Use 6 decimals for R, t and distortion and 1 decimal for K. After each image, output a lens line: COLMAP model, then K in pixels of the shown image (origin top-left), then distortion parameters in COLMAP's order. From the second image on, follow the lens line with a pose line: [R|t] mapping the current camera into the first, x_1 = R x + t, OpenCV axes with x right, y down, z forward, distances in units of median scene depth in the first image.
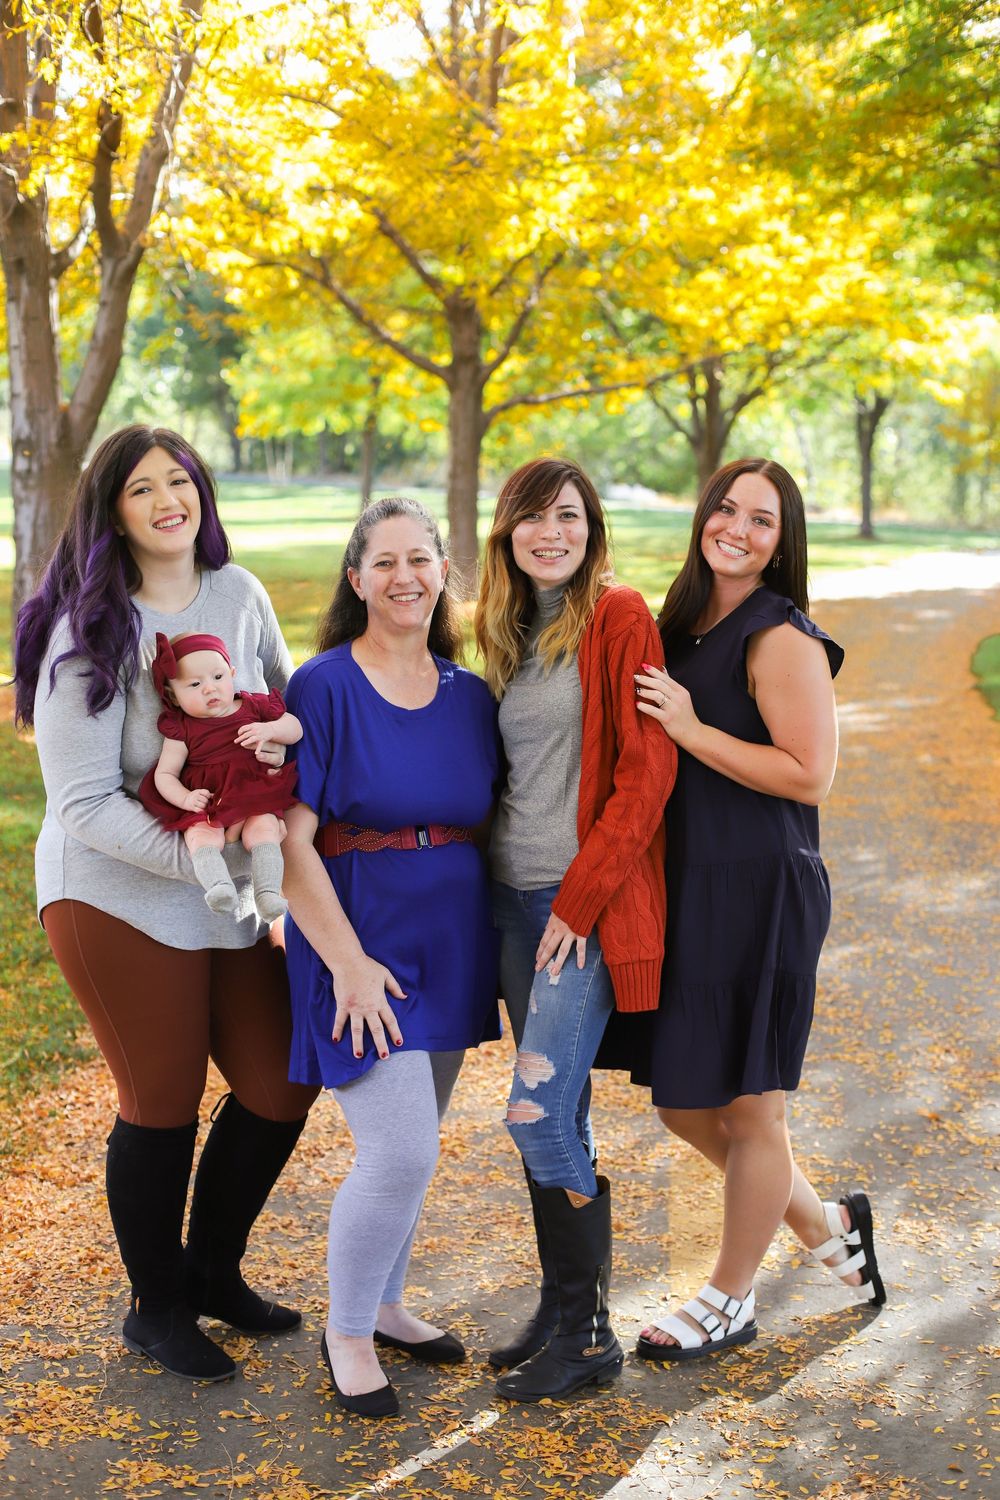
lens RADIAL K [[2200.4, 0, 500.0], [0, 2200.4, 750.0], [0, 0, 1]] dist [-0.122354, 0.055620]
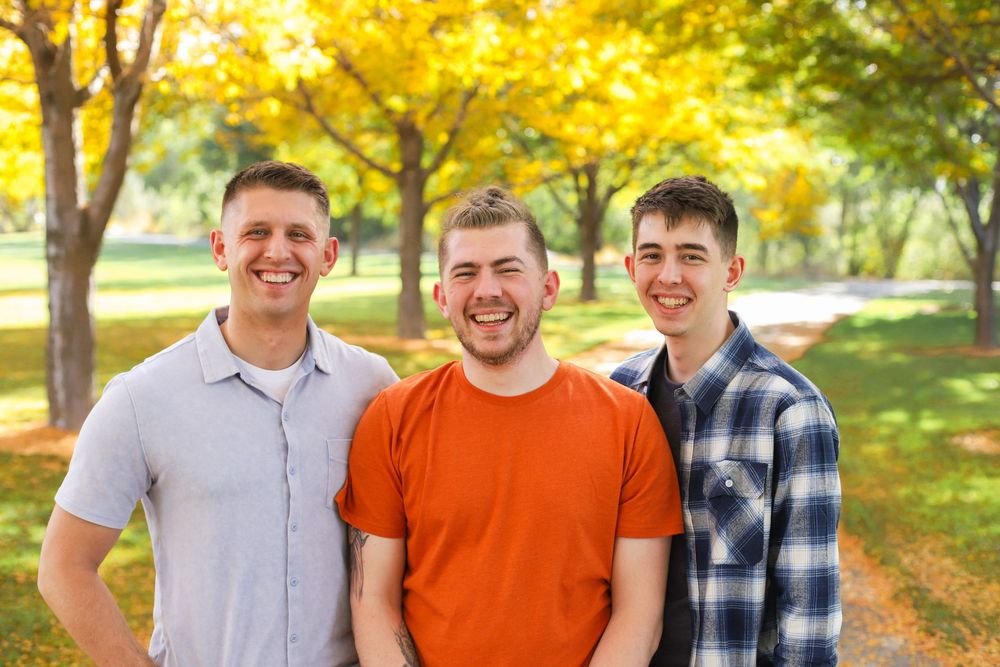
lens RADIAL K [[1469.4, 0, 500.0], [0, 1469.4, 333.5], [0, 0, 1]] dist [-0.128067, 0.085687]
pose [[0.999499, -0.011976, 0.029298, 0.012669], [0.013738, 0.998063, -0.060679, -0.015282], [-0.028515, 0.061051, 0.997727, 0.080333]]
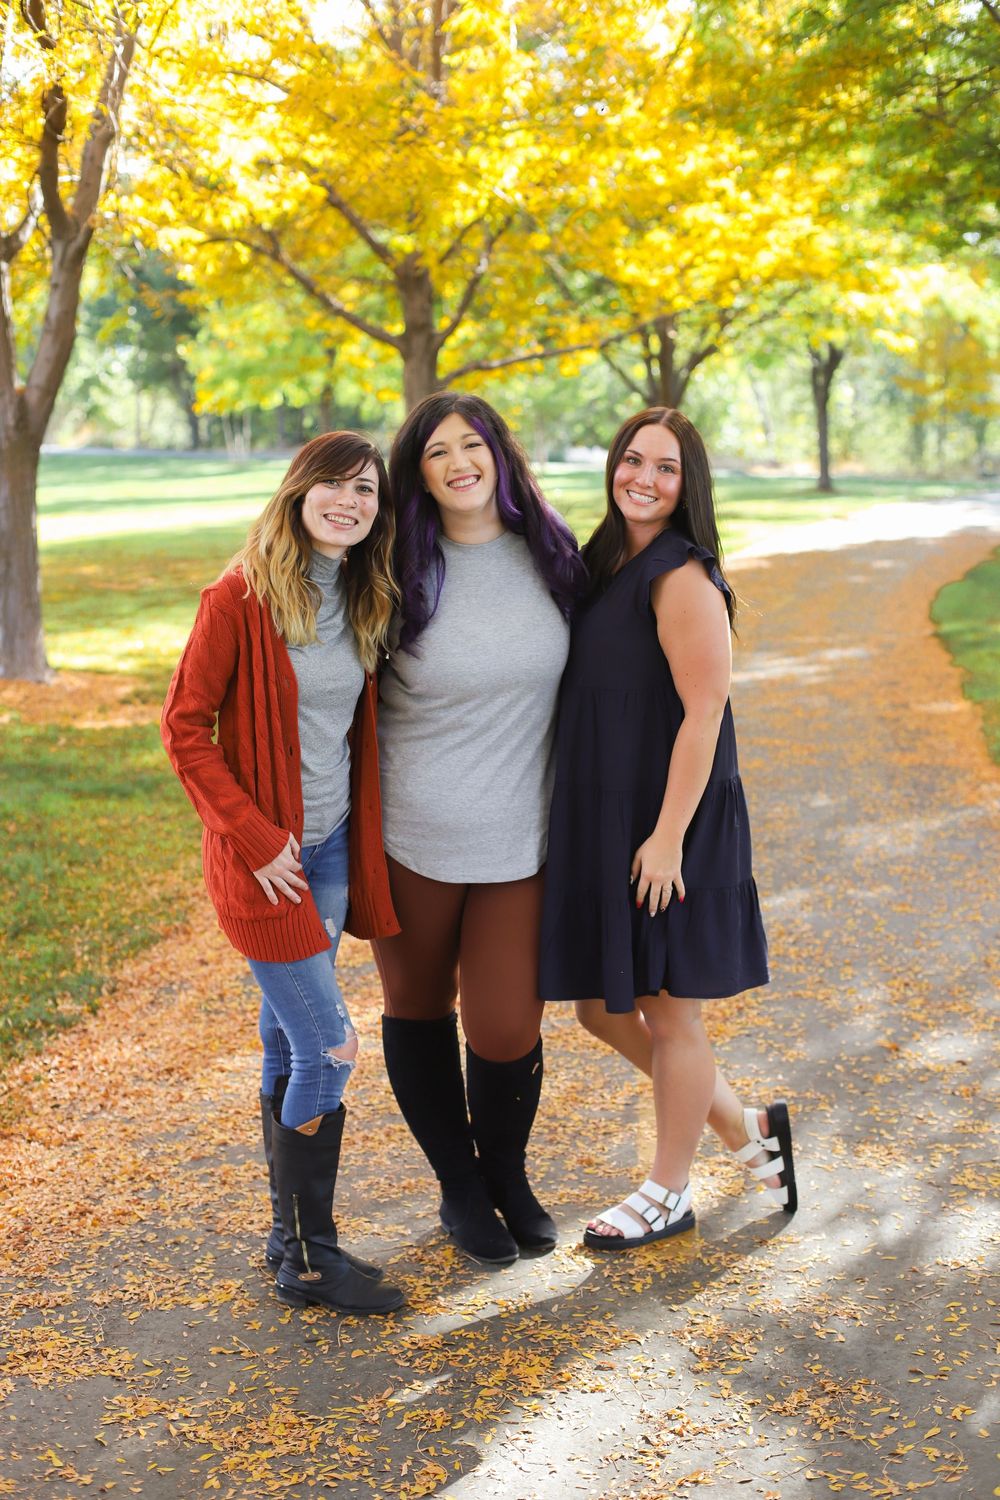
lens RADIAL K [[2200.4, 0, 500.0], [0, 2200.4, 750.0], [0, 0, 1]] dist [-0.122354, 0.055620]
pose [[0.999176, -0.038497, 0.012842, 0.001387], [0.038298, 0.999148, 0.015352, 0.001318], [-0.013422, -0.014847, 0.999800, -0.007343]]
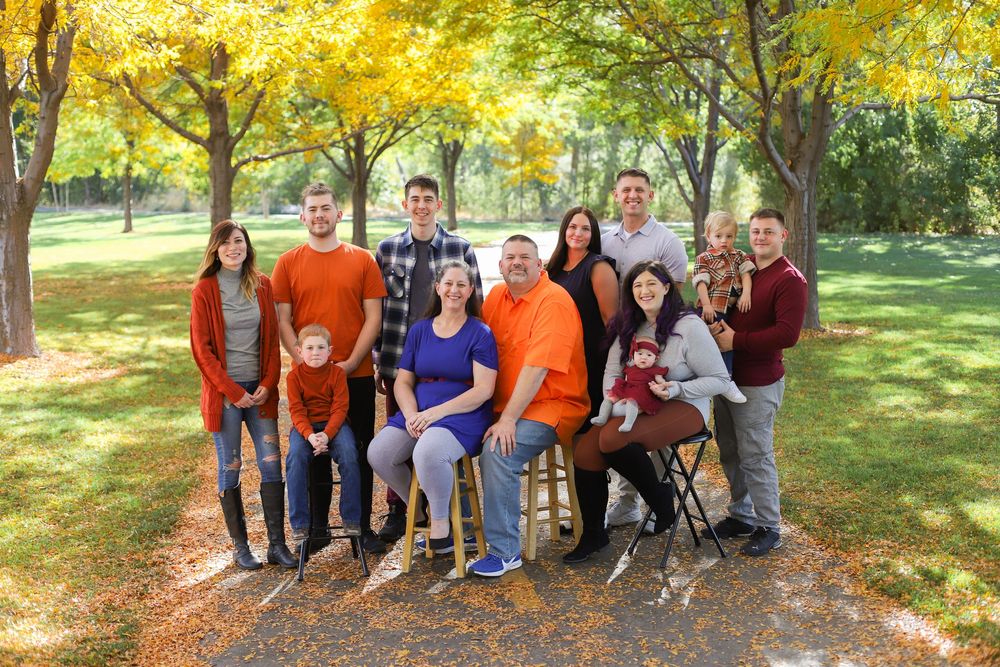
lens RADIAL K [[1466.9, 0, 500.0], [0, 1466.9, 333.5], [0, 0, 1]] dist [-0.122354, 0.055620]
pose [[0.976786, -0.056233, 0.206705, -0.045827], [0.061836, 0.997871, -0.020737, 0.003297], [-0.205099, 0.033037, 0.978184, -0.092433]]
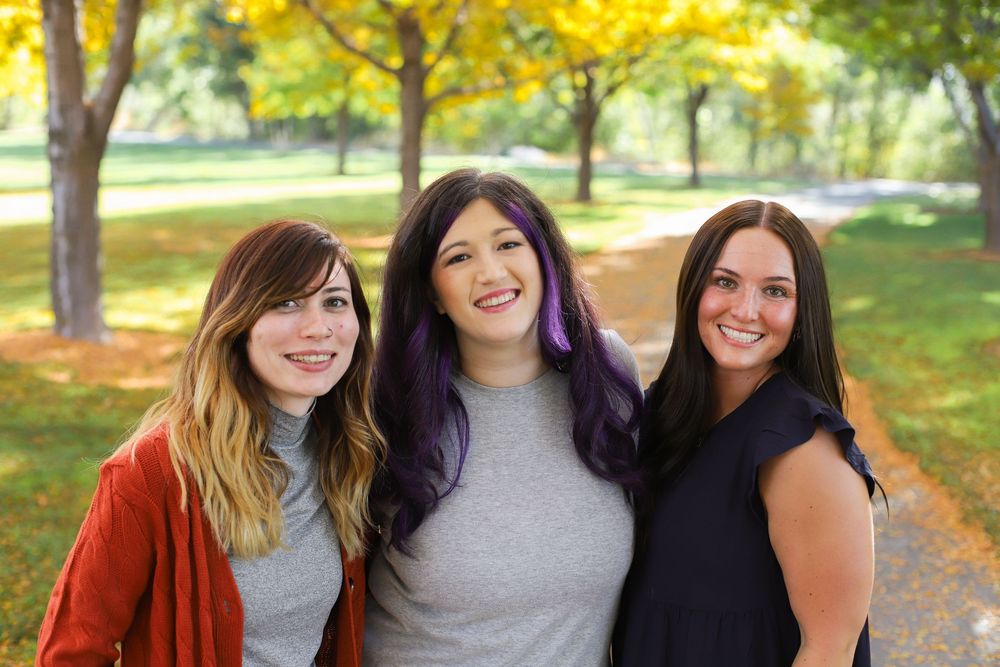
lens RADIAL K [[1469.4, 0, 500.0], [0, 1469.4, 333.5], [0, 0, 1]] dist [-0.128067, 0.085687]
pose [[0.999006, -0.013503, 0.042471, -0.002082], [0.013163, 0.999879, 0.008273, -0.018615], [-0.042578, -0.007706, 0.999063, 0.100198]]
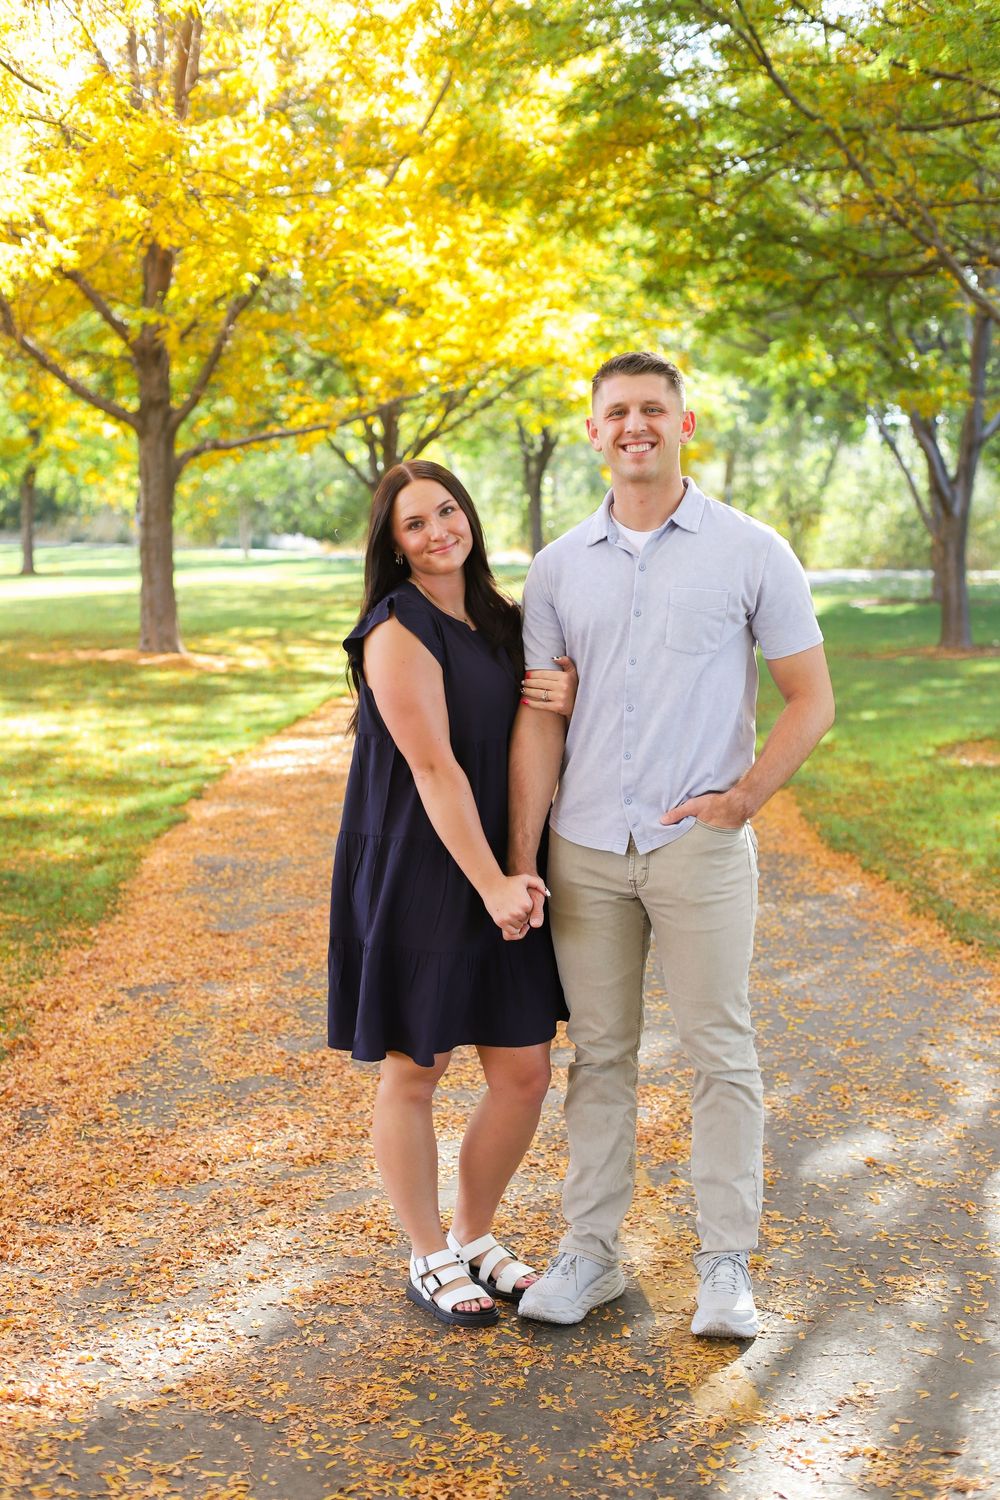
lens RADIAL K [[2199.4, 0, 498.3], [0, 2199.4, 732.0], [0, 0, 1]] dist [-0.126837, 0.080337]
pose [[0.986360, -0.038813, 0.159962, -0.027488], [0.043713, 0.998673, -0.027229, 0.000336], [-0.158692, 0.033850, 0.986748, 0.023064]]
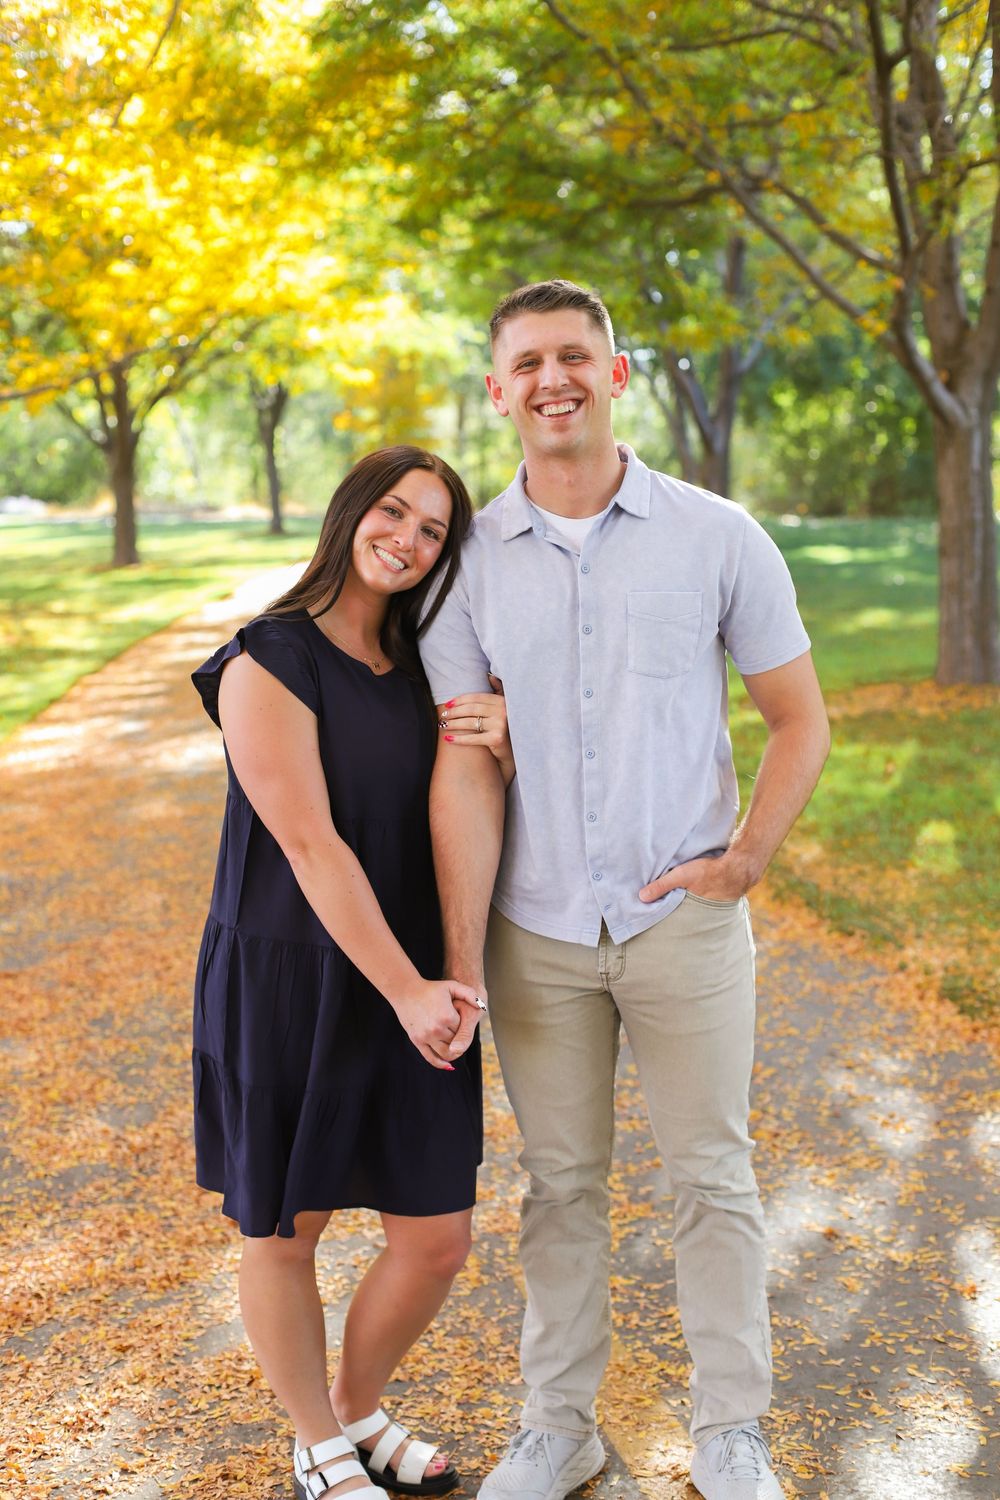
lens RADIAL K [[2200.4, 0, 500.0], [0, 2200.4, 750.0], [0, 0, 1]] dist [-0.122354, 0.055620]
pose [[0.956262, -0.097265, 0.275869, -0.032454], [0.097312, 0.995162, 0.013552, -0.008486], [-0.275852, 0.013886, 0.961100, 0.067591]]
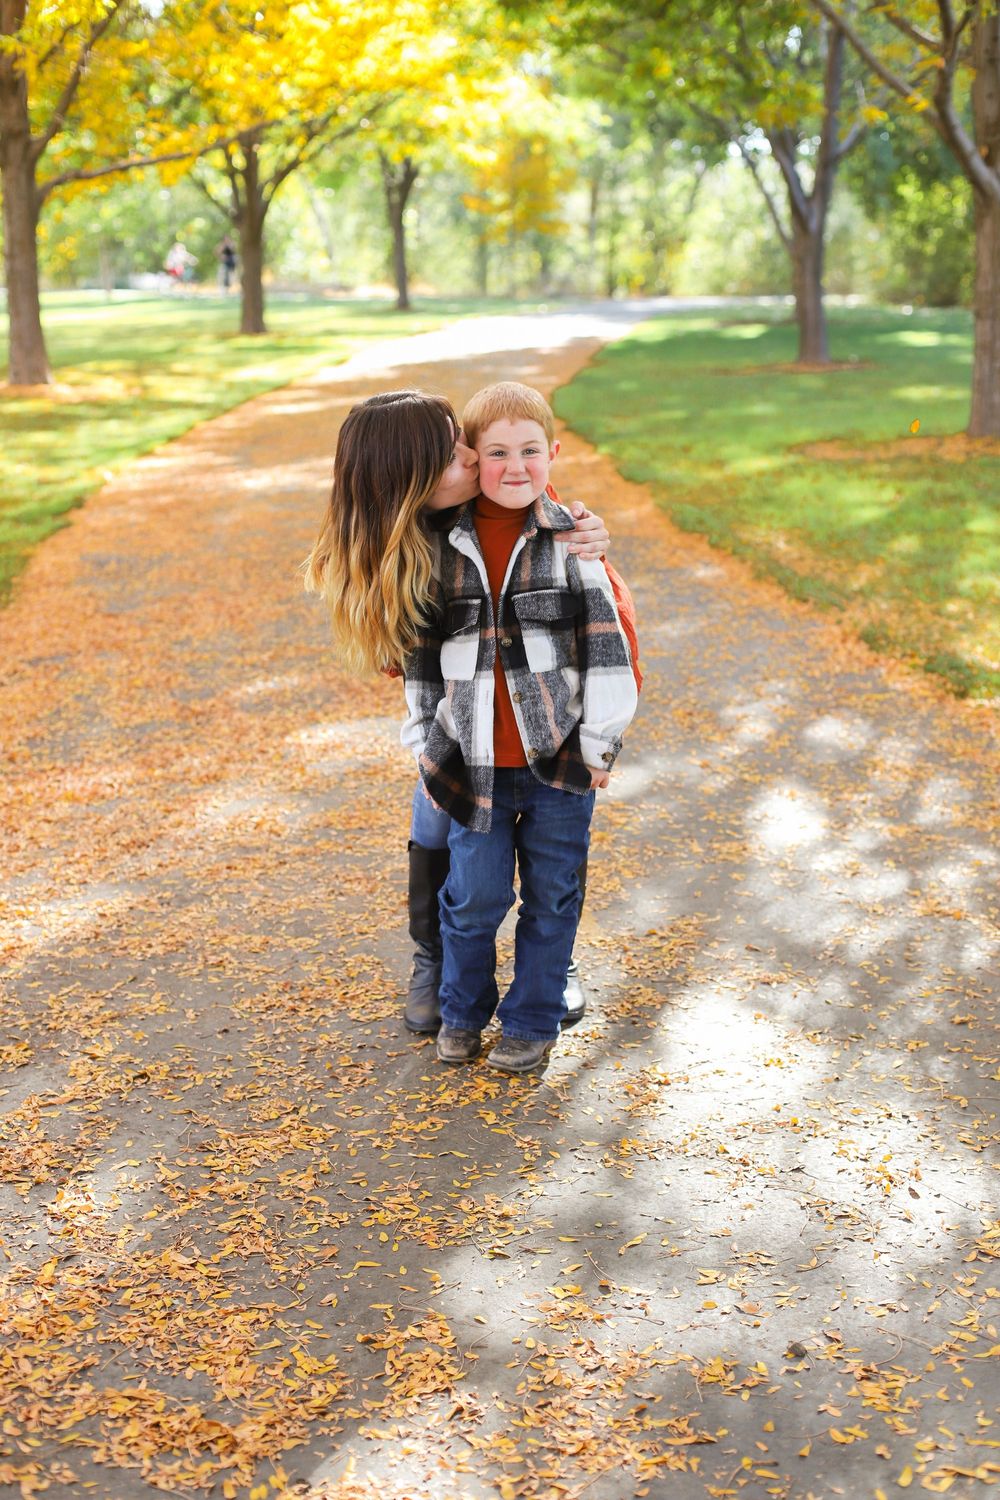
lens RADIAL K [[2204.1, 0, 500.0], [0, 2204.1, 750.0], [0, 0, 1]] dist [-0.128067, 0.085687]
pose [[0.974008, -0.088745, 0.208405, -0.032302], [0.069146, 0.992629, 0.099529, 0.012481], [-0.215702, -0.082532, 0.972965, -0.006700]]
